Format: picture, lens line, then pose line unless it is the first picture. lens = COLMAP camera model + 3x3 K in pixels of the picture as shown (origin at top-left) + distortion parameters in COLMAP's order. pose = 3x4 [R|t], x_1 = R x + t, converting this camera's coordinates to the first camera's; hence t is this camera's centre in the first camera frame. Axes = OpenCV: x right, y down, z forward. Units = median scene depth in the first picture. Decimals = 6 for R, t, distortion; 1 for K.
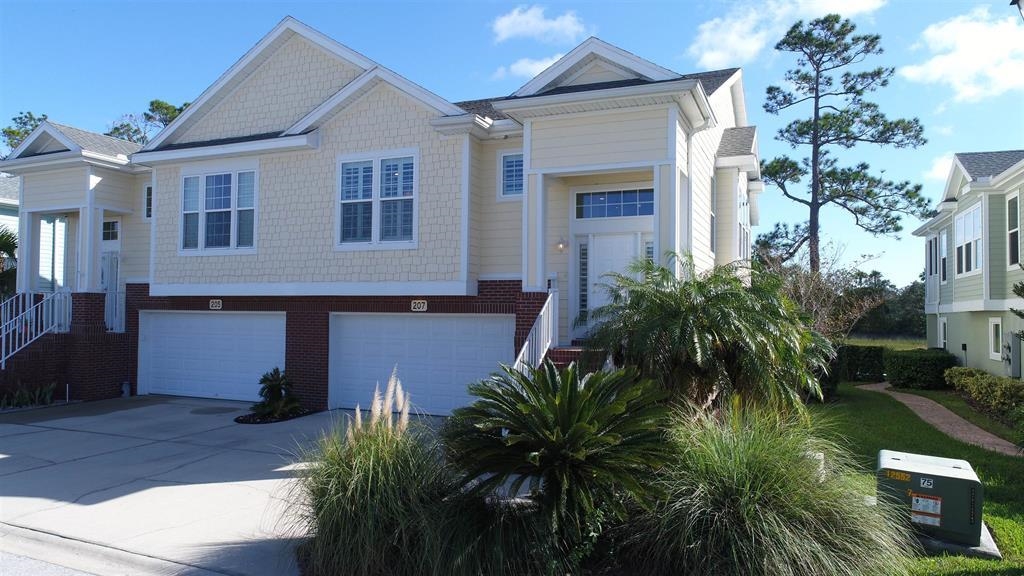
lens RADIAL K [[676.9, 0, 513.4], [0, 676.9, 288.9], [0, 0, 1]] dist [0.005102, 0.000921]
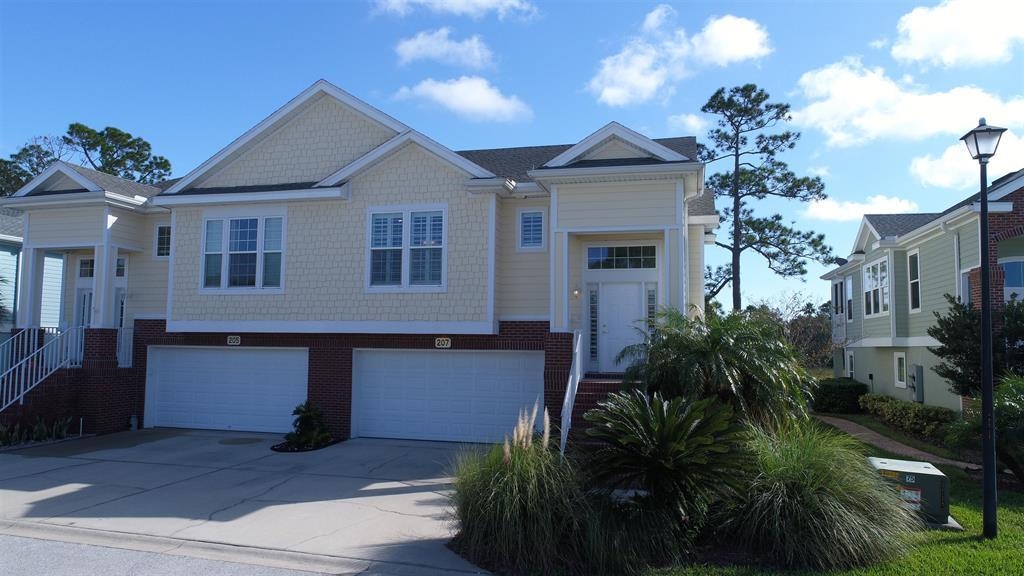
lens RADIAL K [[676.9, 0, 509.1], [0, 676.9, 289.7], [0, 0, 1]] dist [0.005102, 0.000921]
pose [[0.990031, 0.012724, 0.140277, -0.172174], [-0.006725, 0.999046, -0.043161, -0.014177], [-0.140692, 0.041787, 0.989171, -0.114265]]
